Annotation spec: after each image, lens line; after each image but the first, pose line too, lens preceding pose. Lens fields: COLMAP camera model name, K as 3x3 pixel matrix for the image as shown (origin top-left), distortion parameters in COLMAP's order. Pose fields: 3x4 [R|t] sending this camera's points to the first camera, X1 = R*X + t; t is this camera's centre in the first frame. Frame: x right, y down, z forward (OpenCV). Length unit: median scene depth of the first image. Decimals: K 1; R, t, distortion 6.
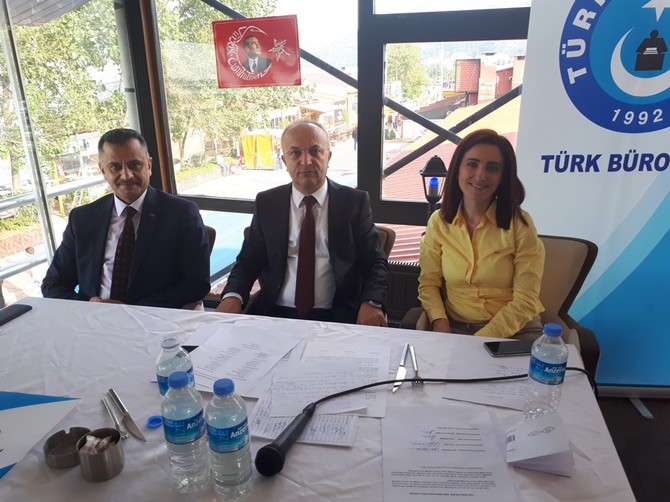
lens RADIAL K [[510.7, 0, 333.2], [0, 510.7, 250.8], [0, 0, 1]] dist [-0.002989, -0.001835]
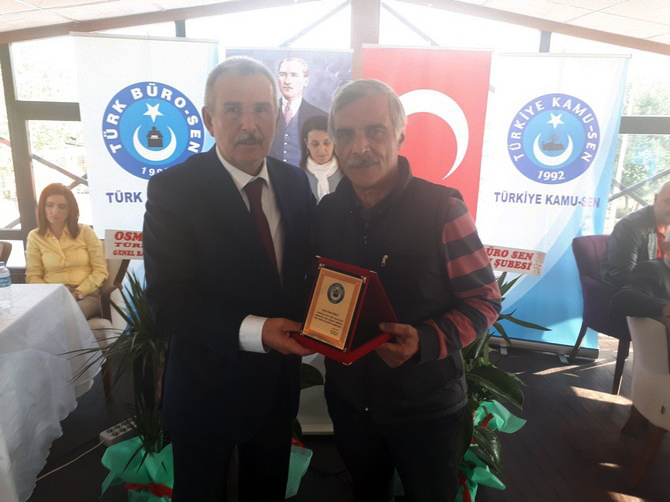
lens RADIAL K [[510.7, 0, 333.2], [0, 510.7, 250.8], [0, 0, 1]] dist [-0.002989, -0.001835]
pose [[0.946523, -0.035846, 0.320640, 0.583223], [0.059692, 0.996108, -0.064849, 0.168236], [-0.317067, 0.080520, 0.944979, -0.867425]]
